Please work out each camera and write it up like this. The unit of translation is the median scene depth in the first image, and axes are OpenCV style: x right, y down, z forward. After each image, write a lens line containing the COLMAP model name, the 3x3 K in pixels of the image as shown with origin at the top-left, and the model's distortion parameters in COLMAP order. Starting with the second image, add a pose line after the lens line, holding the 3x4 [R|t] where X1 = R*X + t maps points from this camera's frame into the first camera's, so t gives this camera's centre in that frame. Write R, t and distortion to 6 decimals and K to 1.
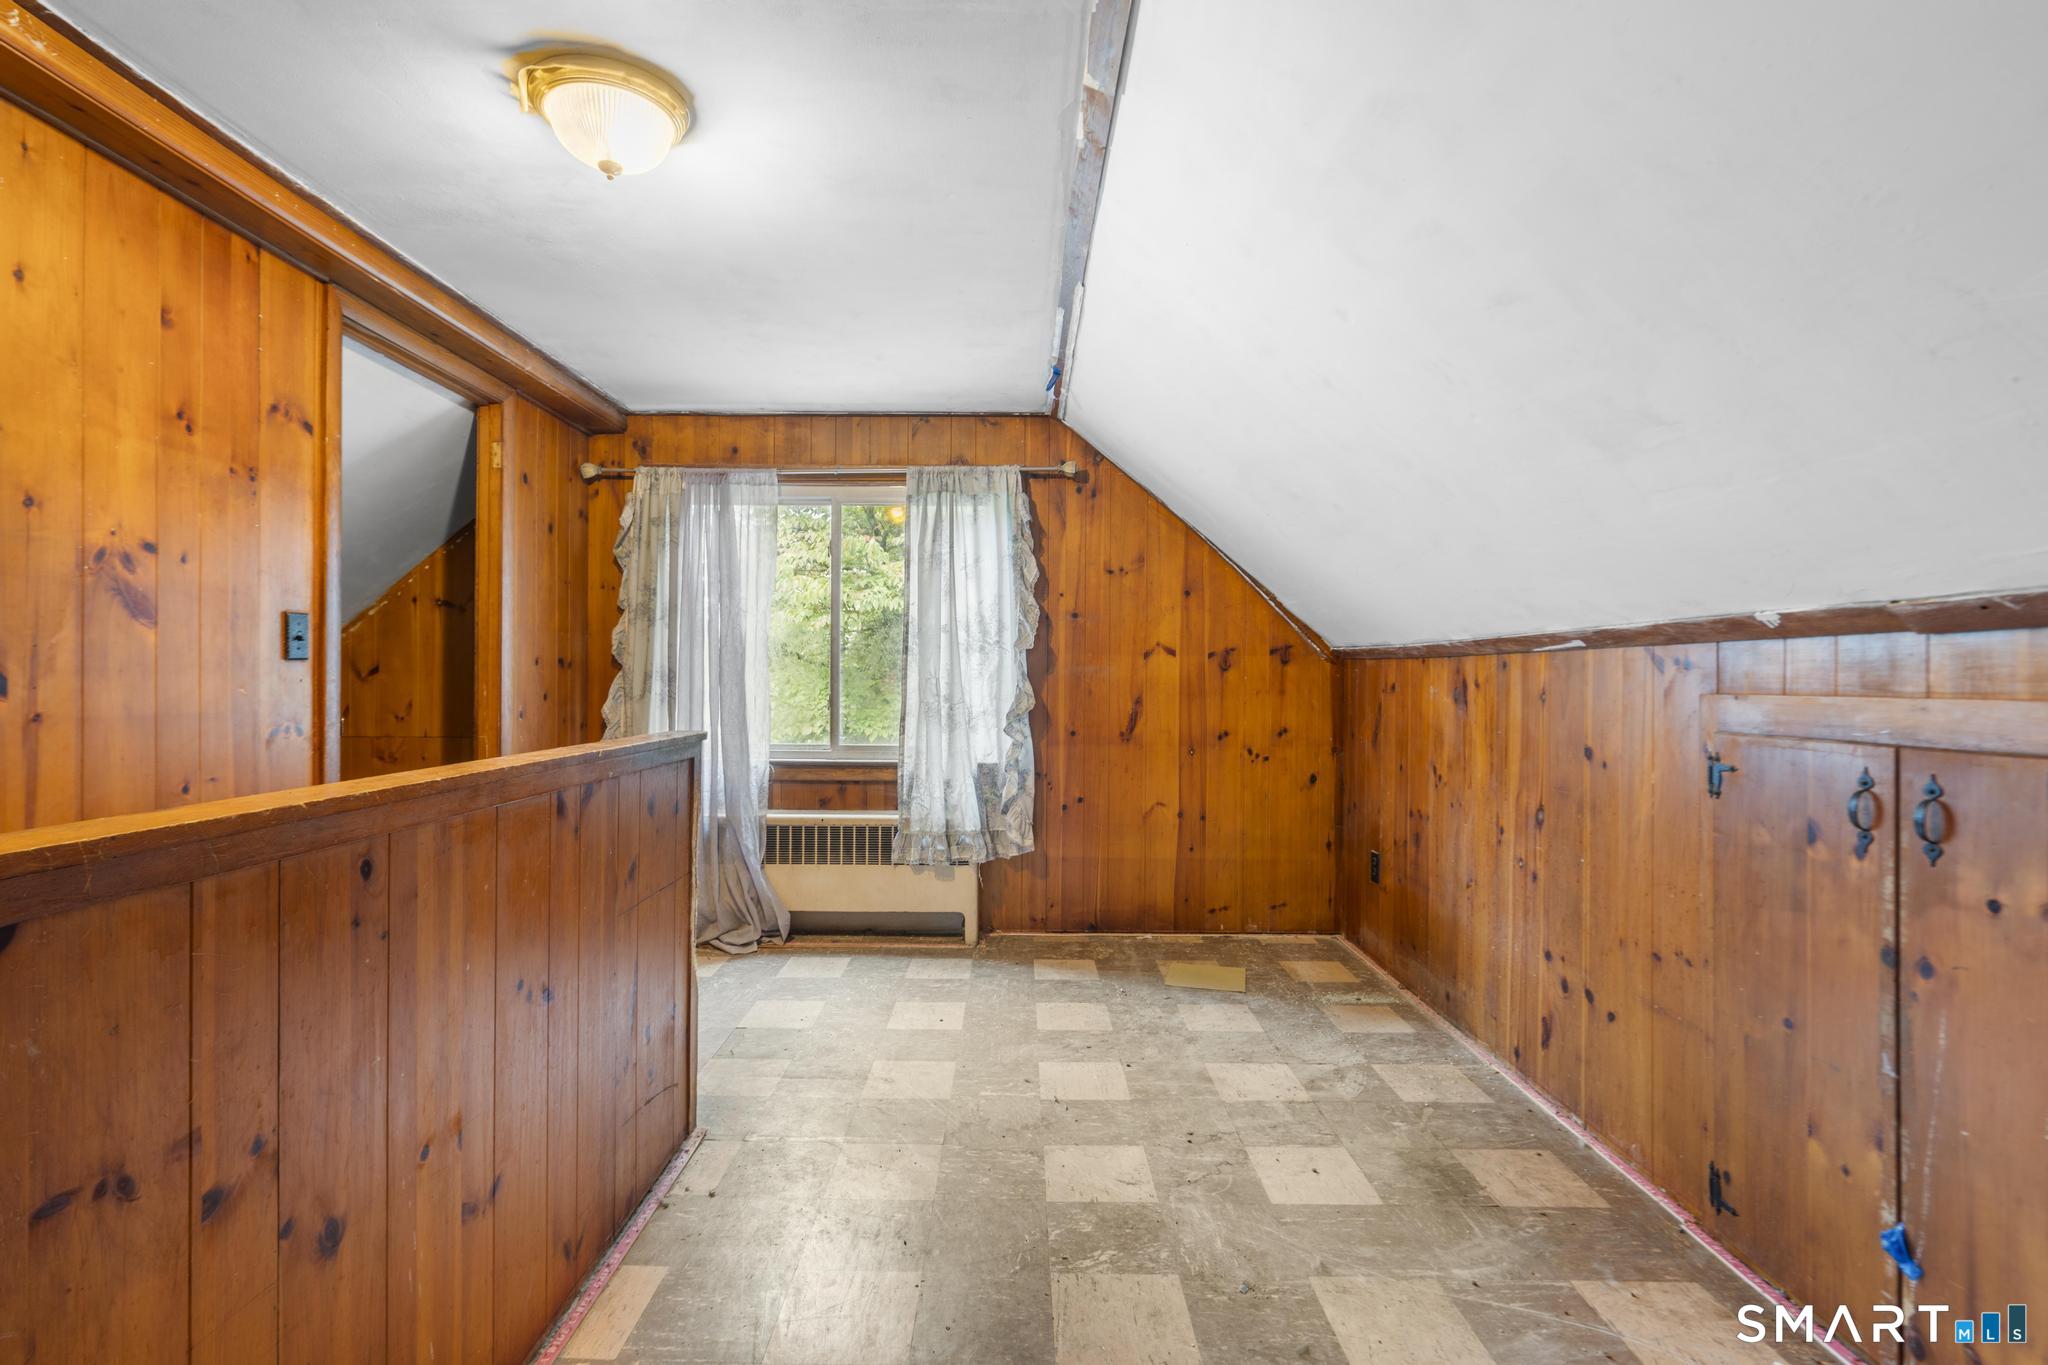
lens RADIAL K [[934.0, 0, 990.4], [0, 934.0, 681.3], [0, 0, 1]] dist [-0.007615, 0.005002]
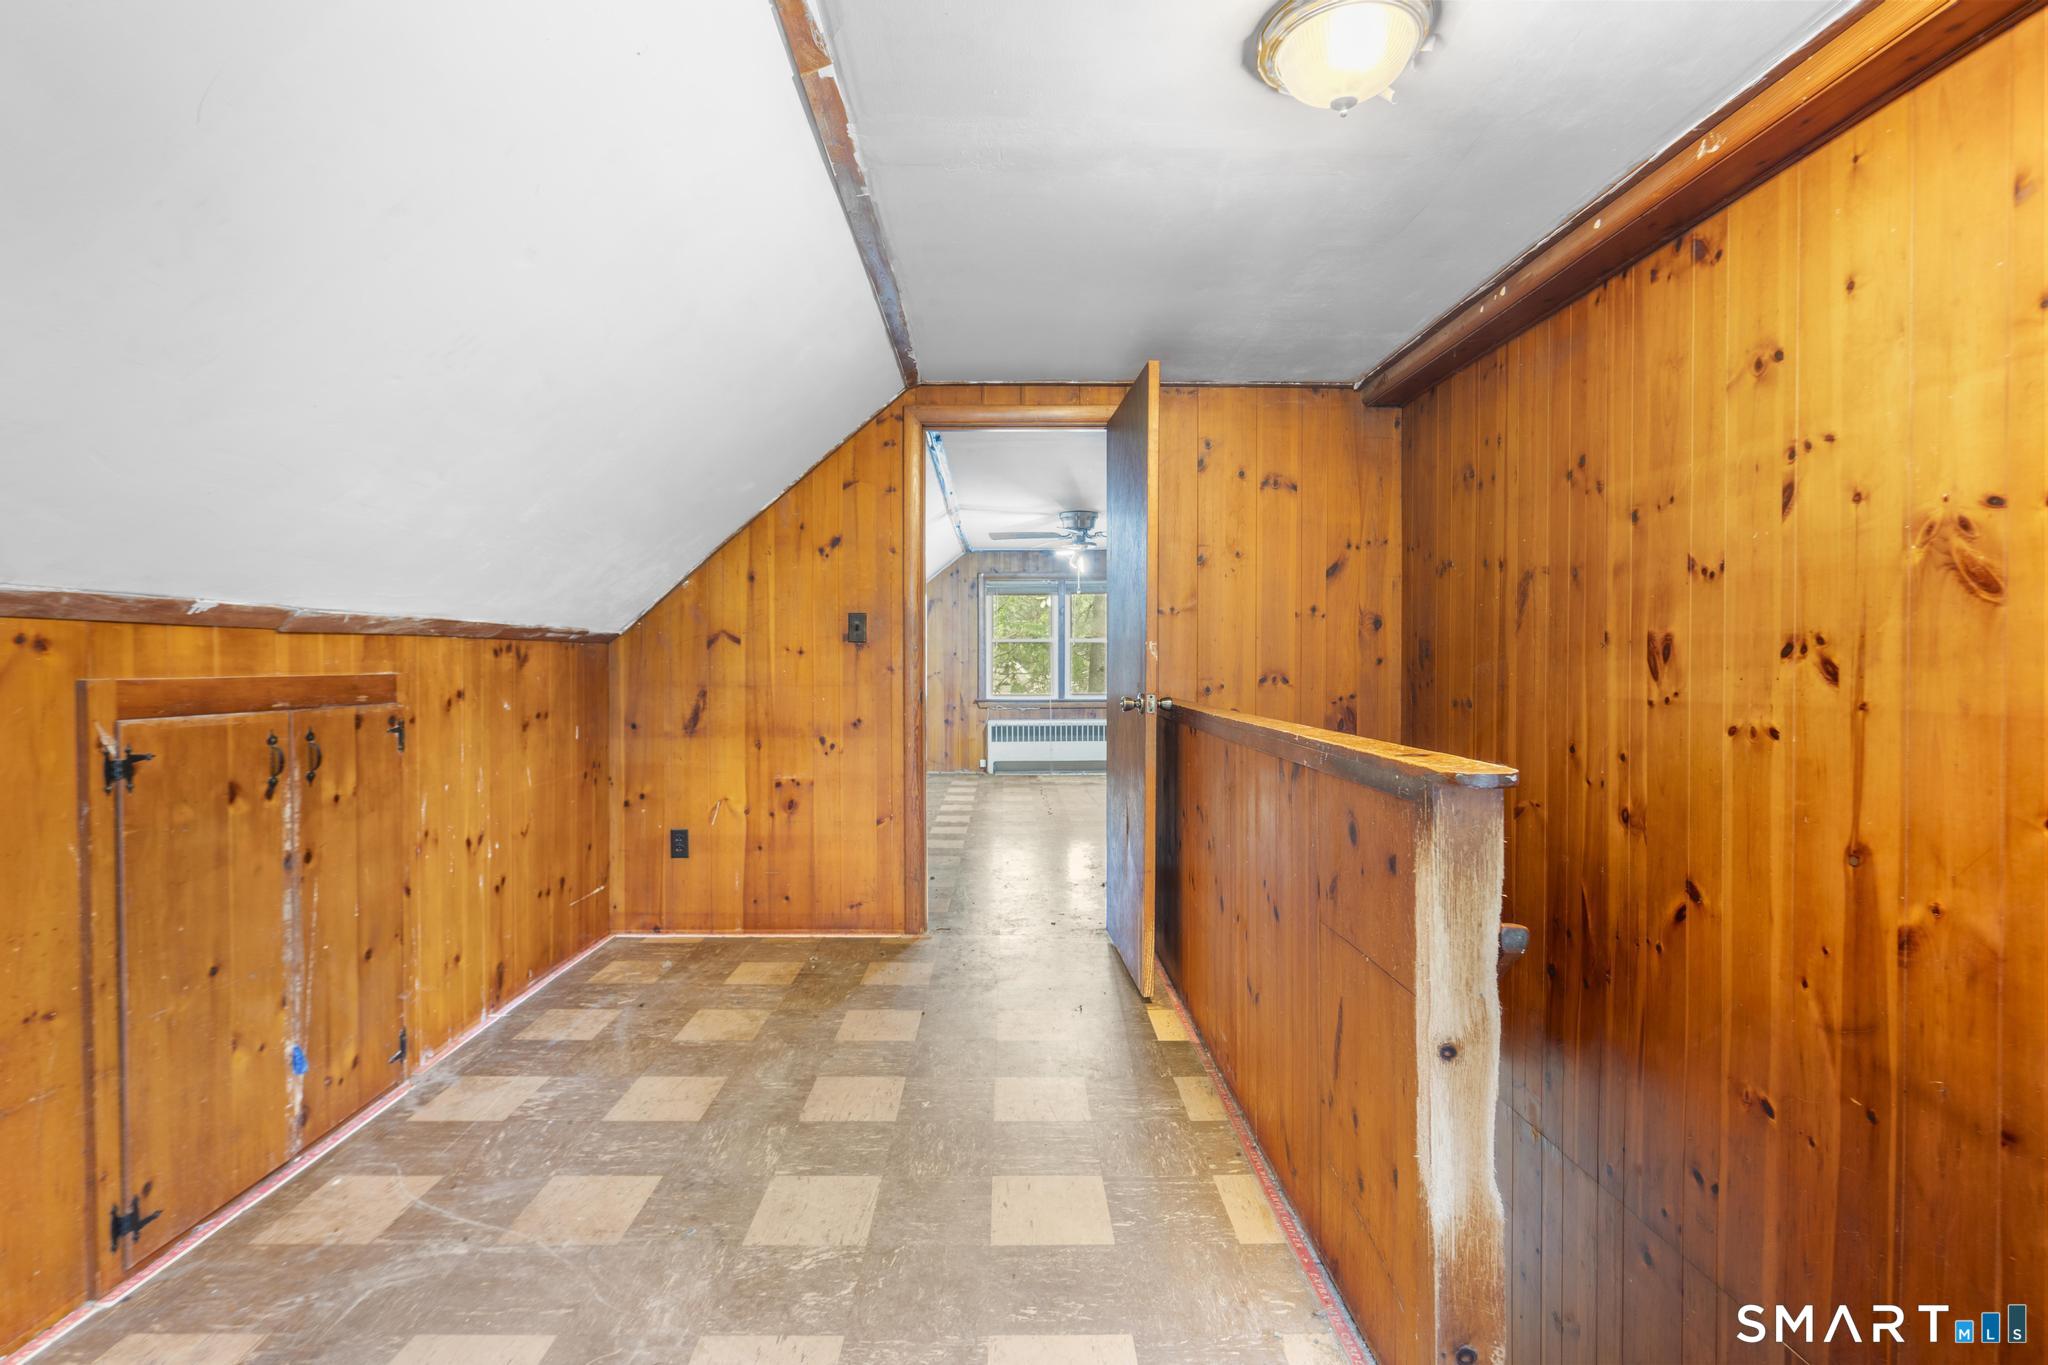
lens RADIAL K [[934.0, 0, 1004.9], [0, 934.0, 679.1], [0, 0, 1]] dist [-0.007615, 0.005002]
pose [[-0.999688, -0.002782, -0.024807, -0.059355], [-0.003357, 0.999726, 0.023156, -0.011795], [0.024736, 0.023232, -0.999424, 1.984739]]
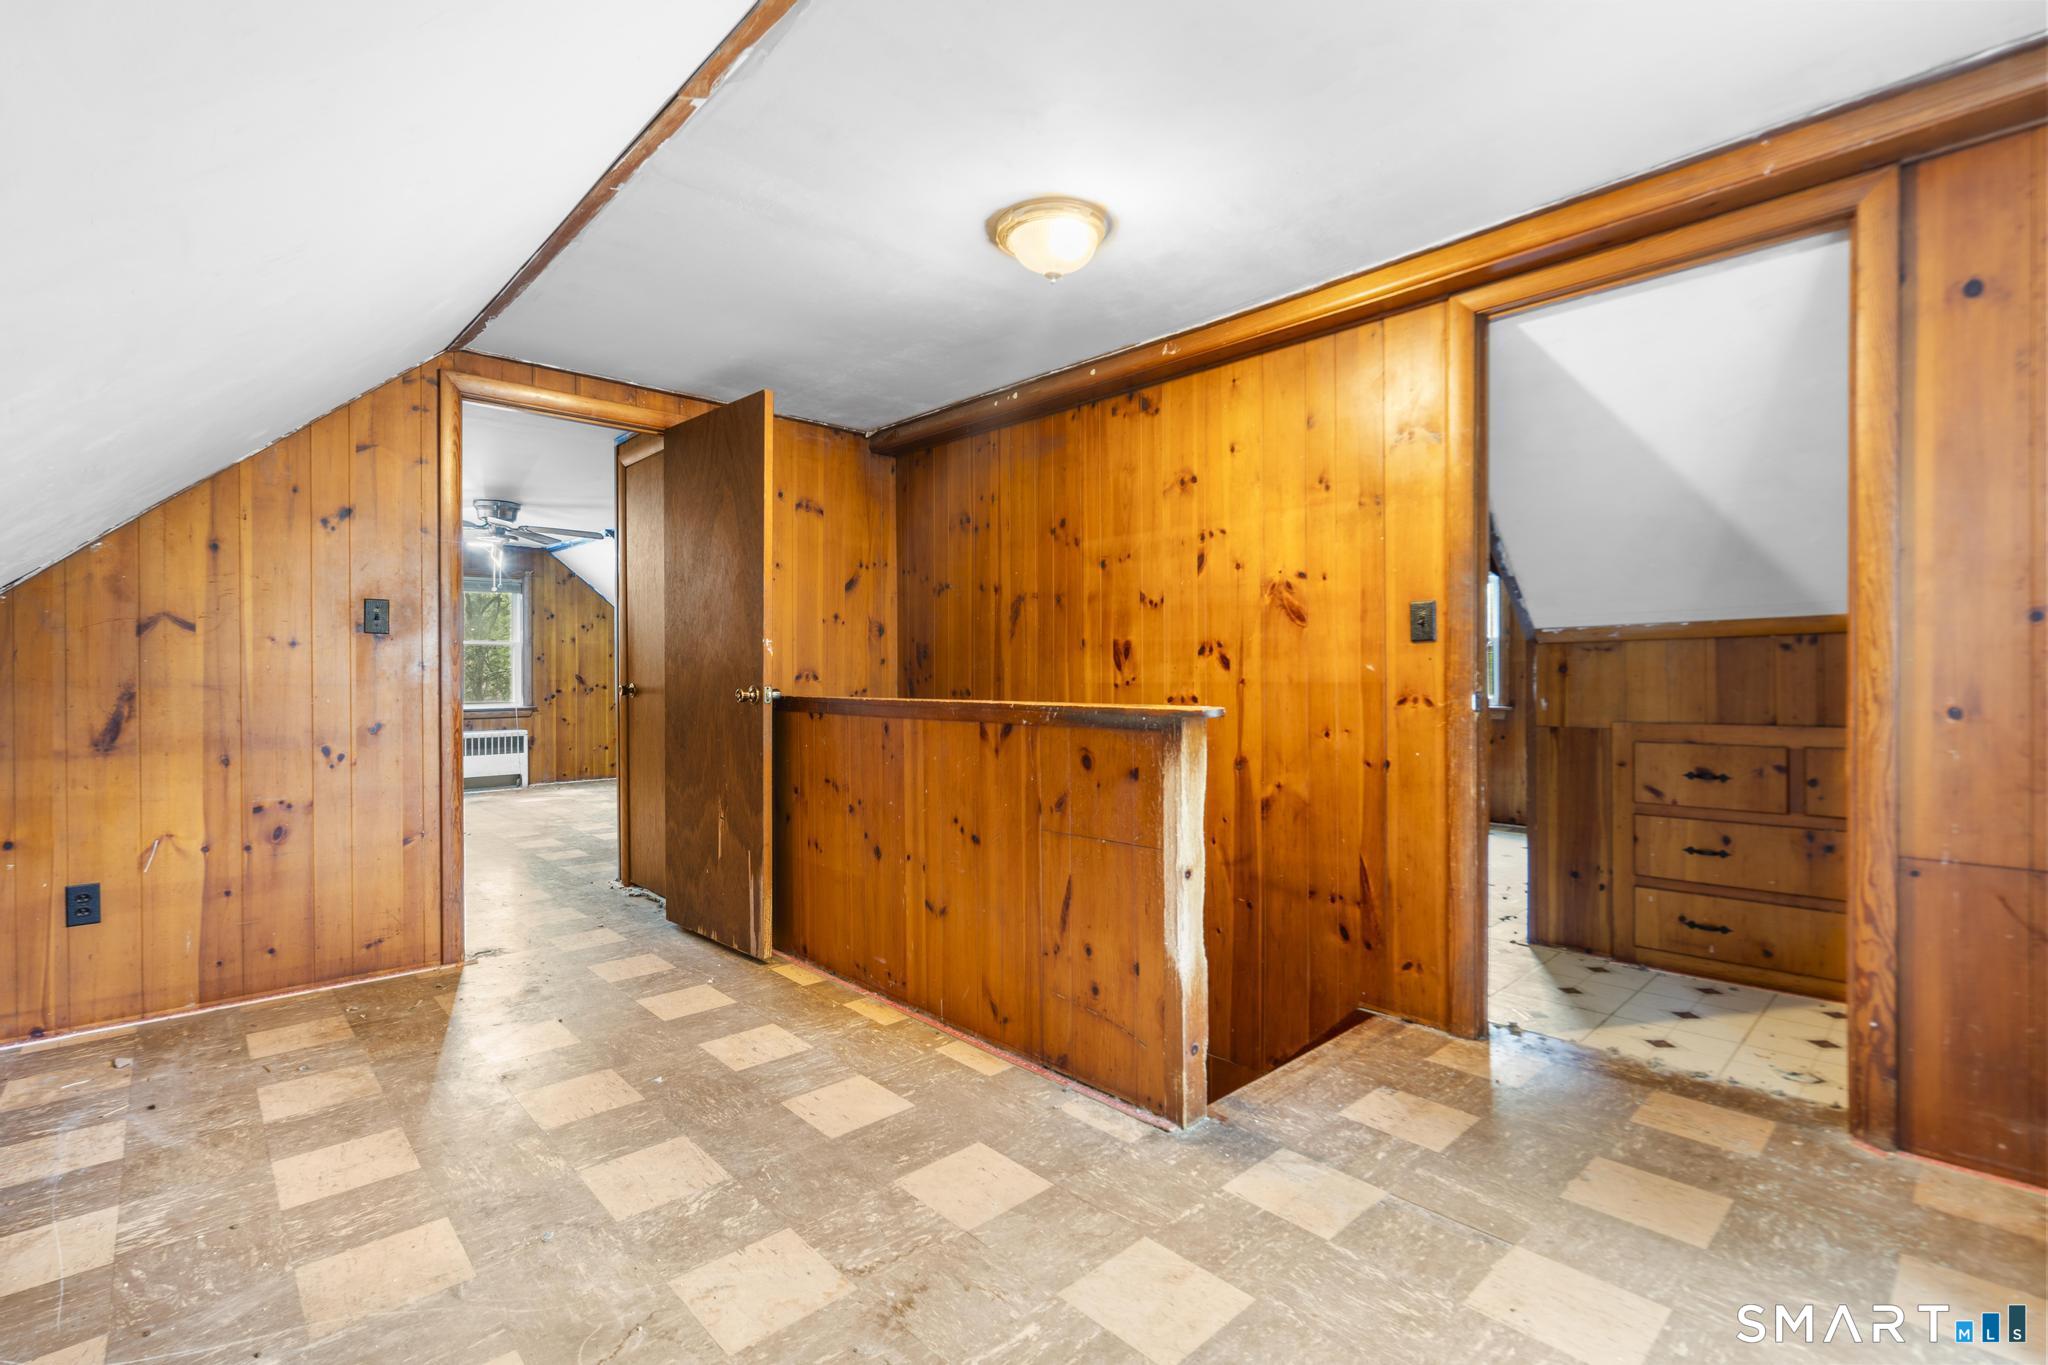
lens RADIAL K [[934.0, 0, 1011.8], [0, 934.0, 676.9], [0, 0, 1]] dist [-0.007615, 0.005002]
pose [[-0.719330, -0.001282, -0.694667, 0.595416], [-0.005605, 0.999976, 0.003959, 0.025134], [0.694646, 0.006741, -0.719320, 2.008864]]
